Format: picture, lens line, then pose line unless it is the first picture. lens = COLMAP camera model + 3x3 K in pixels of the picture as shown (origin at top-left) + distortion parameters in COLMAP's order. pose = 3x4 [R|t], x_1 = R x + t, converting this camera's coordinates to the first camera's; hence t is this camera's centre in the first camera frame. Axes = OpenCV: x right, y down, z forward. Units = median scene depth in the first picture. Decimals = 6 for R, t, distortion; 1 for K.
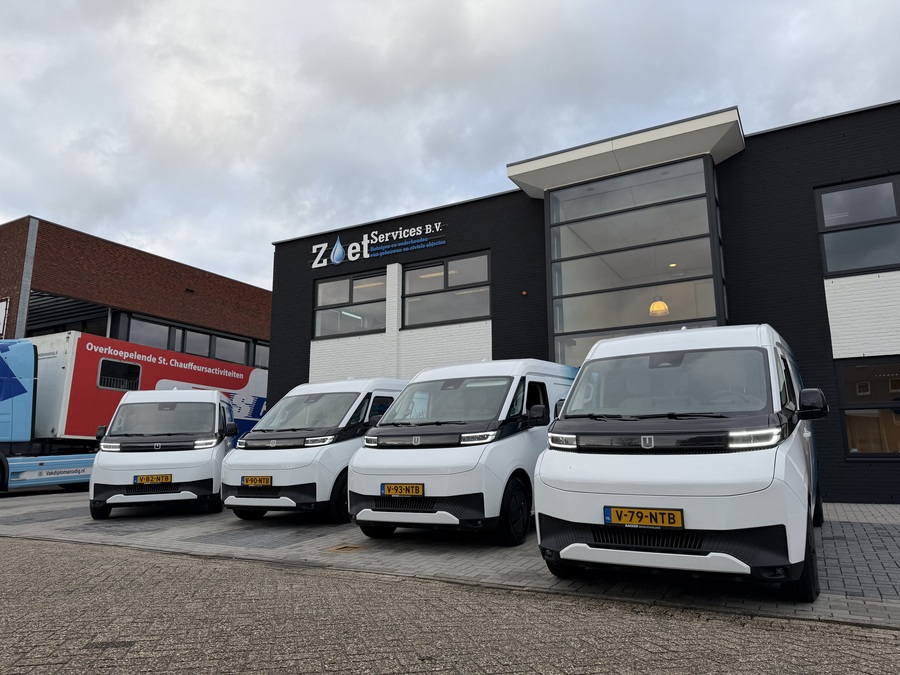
lens RADIAL K [[633.5, 0, 452.5], [0, 633.5, 336.0], [0, 0, 1]] dist [0.059552, -0.078788]
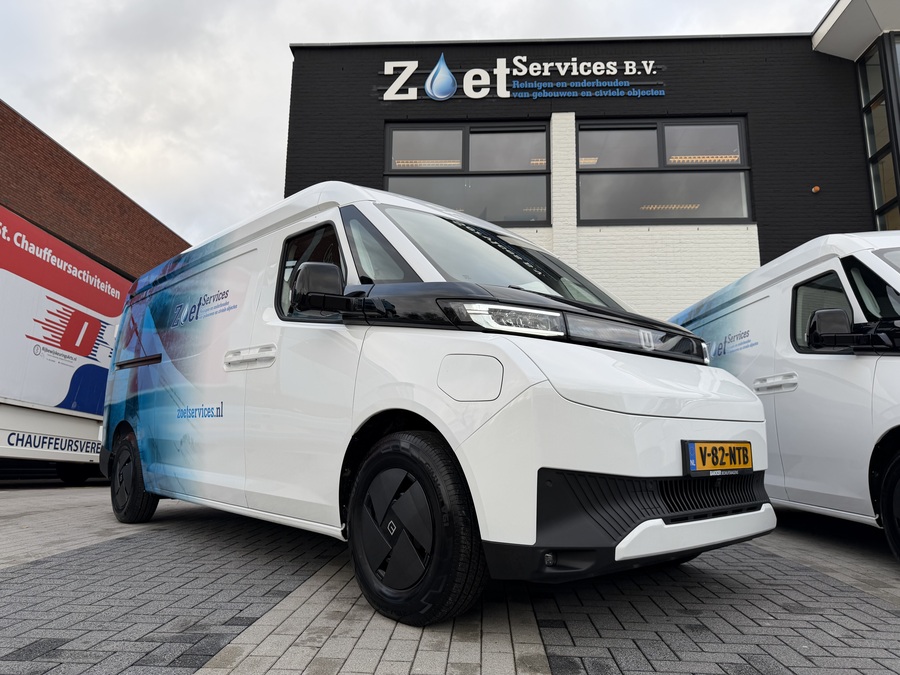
lens RADIAL K [[633.5, 0, 447.9], [0, 633.5, 346.6], [0, 0, 1]] dist [0.059552, -0.078788]
pose [[0.899330, 0.096624, 0.426462, -0.421204], [-0.100233, 0.994865, -0.014036, 0.120015], [-0.425628, -0.030123, 0.904397, 0.504019]]
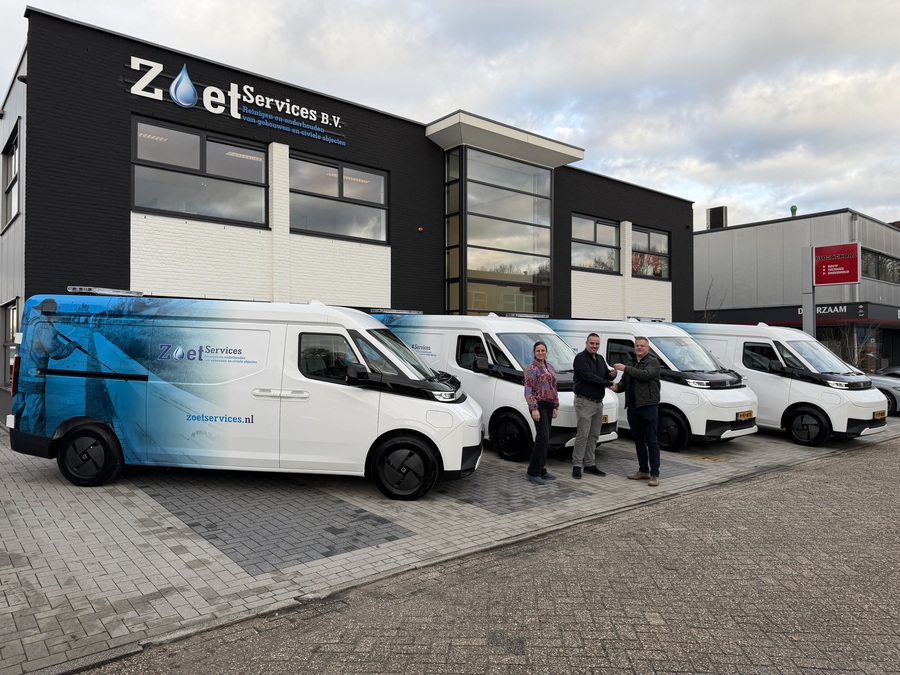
lens RADIAL K [[633.5, 0, 452.8], [0, 633.5, 347.9], [0, 0, 1]] dist [0.059552, -0.078788]
pose [[0.351272, 0.007159, 0.936246, -0.757534], [-0.179473, 0.981942, 0.059828, 0.048797], [-0.918911, -0.189047, 0.346214, 0.482296]]
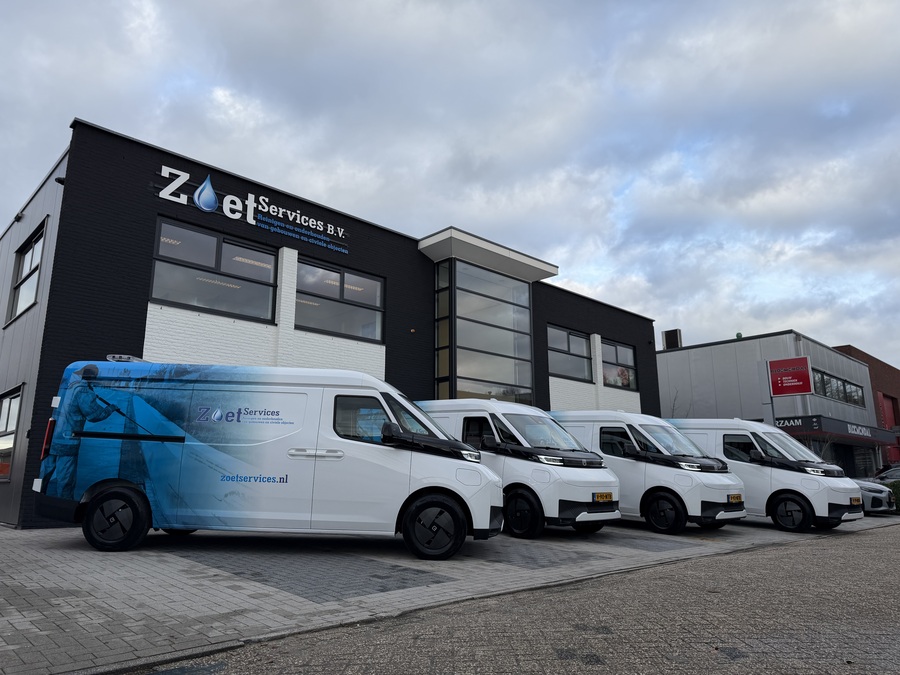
lens RADIAL K [[633.5, 0, 452.7], [0, 633.5, 348.9], [0, 0, 1]] dist [0.059552, -0.078788]
pose [[0.285679, 0.198702, 0.937499, -0.802522], [-0.180856, 0.971868, -0.150875, 0.105558], [-0.941105, -0.126450, 0.313579, 0.511575]]
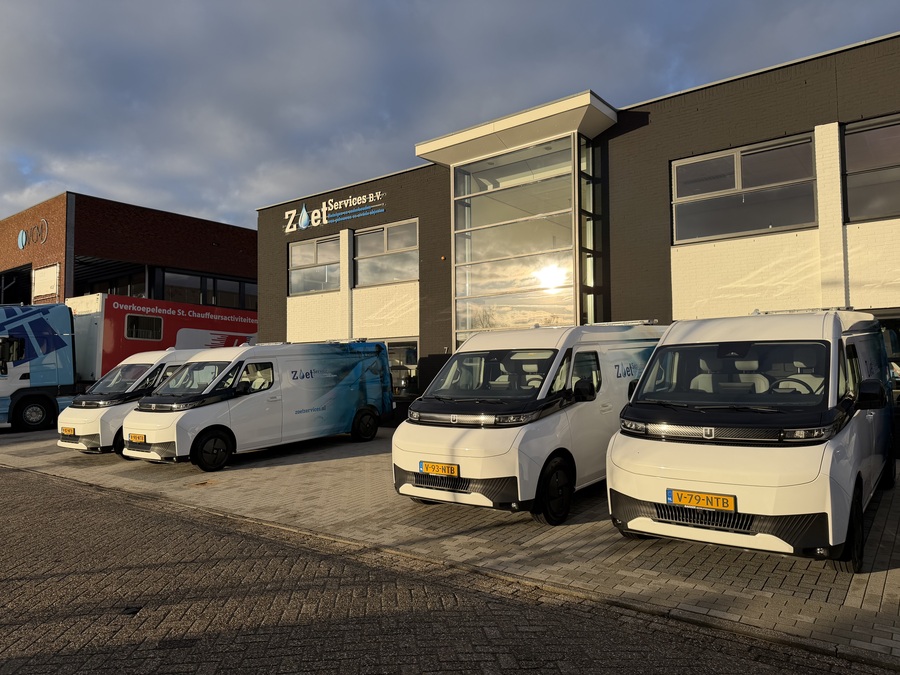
lens RADIAL K [[633.5, 0, 450.3], [0, 633.5, 351.4], [0, 0, 1]] dist [0.059552, -0.078788]
pose [[0.988476, -0.009067, -0.151109, 0.260706], [0.032695, 0.987432, 0.154624, -0.068916], [0.147808, -0.157783, 0.976349, -0.109673]]
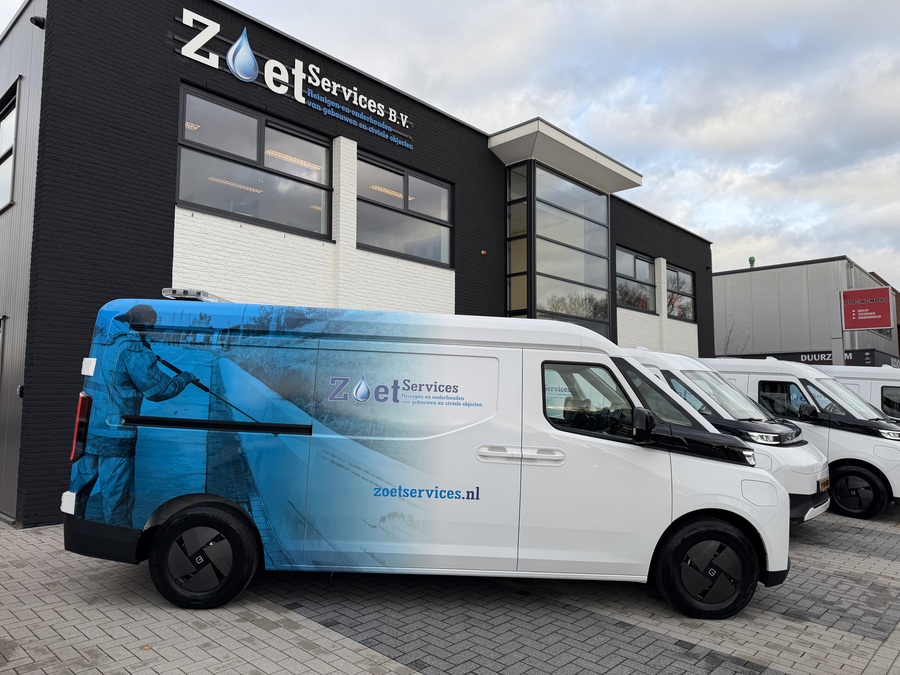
lens RADIAL K [[633.5, 0, 449.5], [0, 633.5, 347.9], [0, 0, 1]] dist [0.059552, -0.078788]
pose [[0.233946, 0.081455, 0.968831, -0.676209], [-0.189803, 0.981138, -0.036658, 0.097174], [-0.953543, -0.175311, 0.244994, 0.707149]]
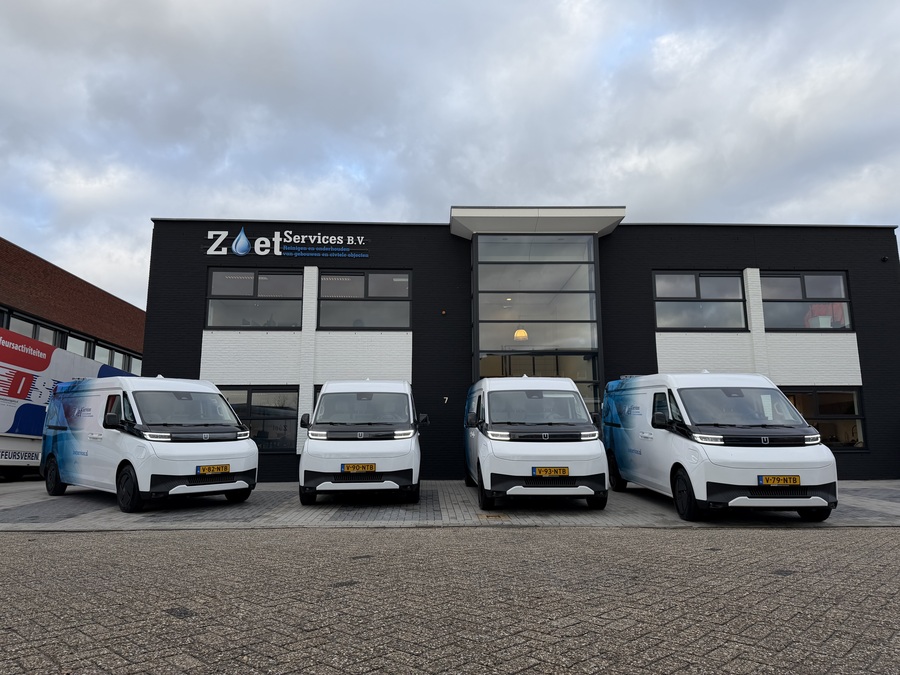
lens RADIAL K [[633.5, 0, 456.9], [0, 633.5, 350.4], [0, 0, 1]] dist [0.059552, -0.078788]
pose [[0.851626, 0.084711, 0.517260, -0.419536], [-0.099937, 0.994993, 0.001590, -0.001694], [-0.514535, -0.053047, 0.855827, -0.029898]]
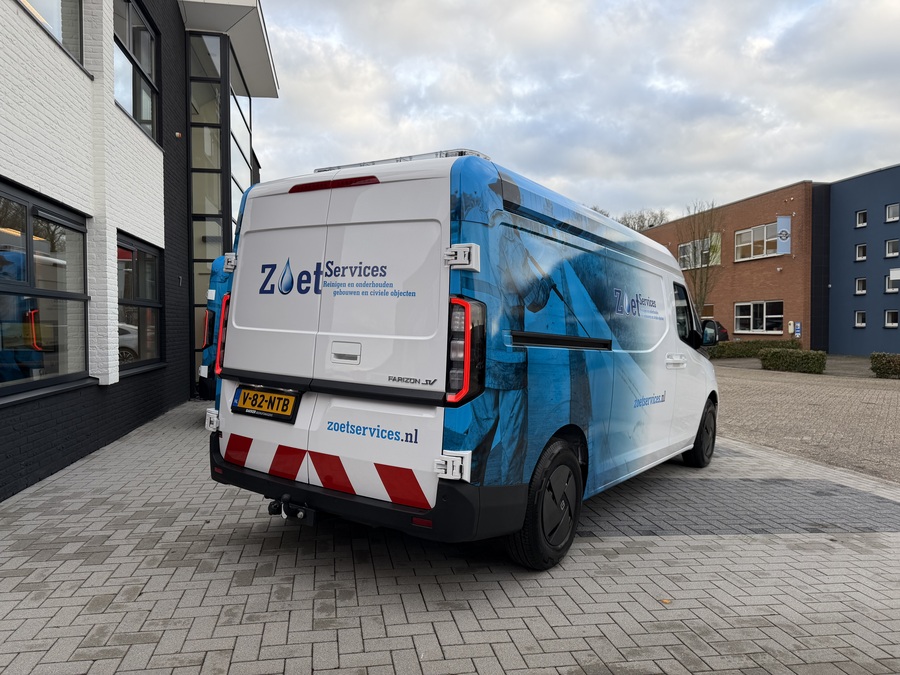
lens RADIAL K [[633.5, 0, 446.5], [0, 633.5, 339.7], [0, 0, 1]] dist [0.059552, -0.078788]
pose [[-0.632758, -0.005456, 0.774331, -0.574294], [-0.136136, 0.985184, -0.104305, 0.168865], [-0.762289, -0.171414, -0.624125, 1.044461]]
